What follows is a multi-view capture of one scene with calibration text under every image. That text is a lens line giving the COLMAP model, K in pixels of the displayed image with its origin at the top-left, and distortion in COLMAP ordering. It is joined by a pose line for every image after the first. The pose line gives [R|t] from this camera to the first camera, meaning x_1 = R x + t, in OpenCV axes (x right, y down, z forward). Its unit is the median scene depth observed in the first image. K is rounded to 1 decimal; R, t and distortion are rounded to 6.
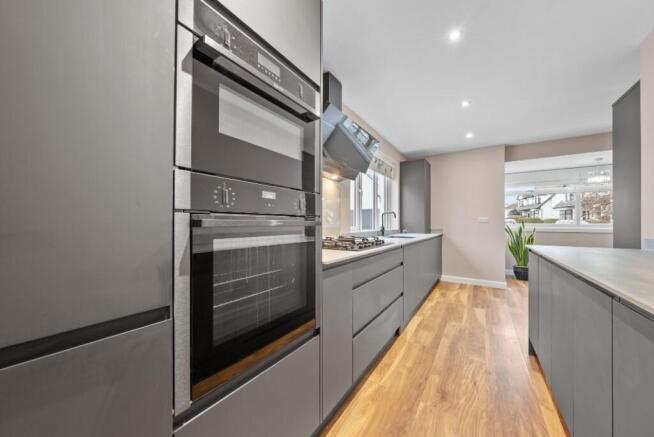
lens RADIAL K [[226.2, 0, 325.5], [0, 226.2, 221.3], [0, 0, 1]] dist [-0.001865, -0.000011]
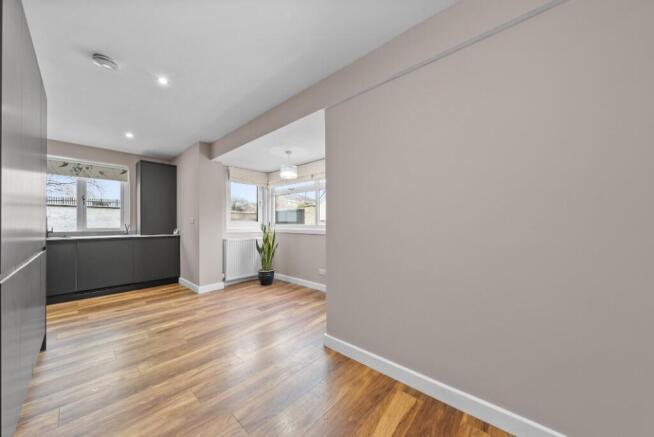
lens RADIAL K [[226.2, 0, 325.5], [0, 226.2, 222.6], [0, 0, 1]] dist [-0.001865, -0.000011]
pose [[0.992683, -0.001580, -0.120738, 2.599515], [0.001080, 0.999991, -0.004207, 0.006374], [0.120744, 0.004046, 0.992675, 0.254718]]
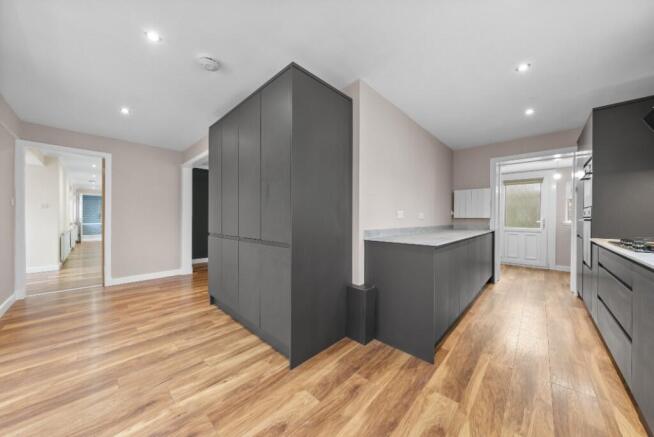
lens RADIAL K [[226.2, 0, 326.9], [0, 226.2, 220.3], [0, 0, 1]] dist [-0.001865, -0.000011]
pose [[-0.988802, -0.005249, 0.149142, 1.093829], [-0.004772, 0.999982, 0.003554, 0.011081], [-0.149158, 0.002803, -0.988809, 1.796603]]
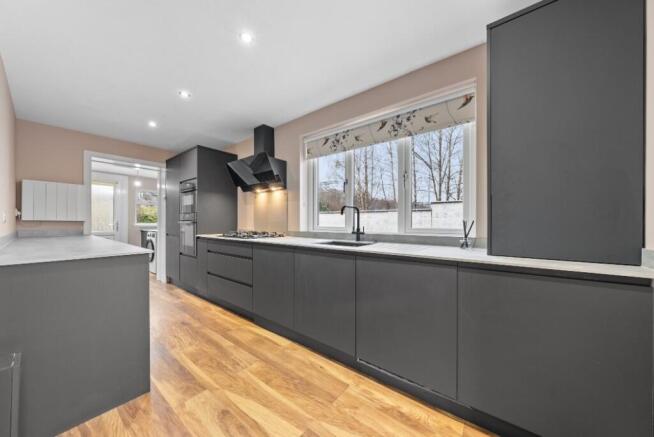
lens RADIAL K [[226.2, 0, 326.7], [0, 226.2, 221.7], [0, 0, 1]] dist [-0.001865, -0.000011]
pose [[-0.060651, -0.002168, -0.998157, 1.501505], [0.007239, 0.999970, -0.002612, 0.015422], [0.998133, -0.007384, -0.060633, 1.520703]]
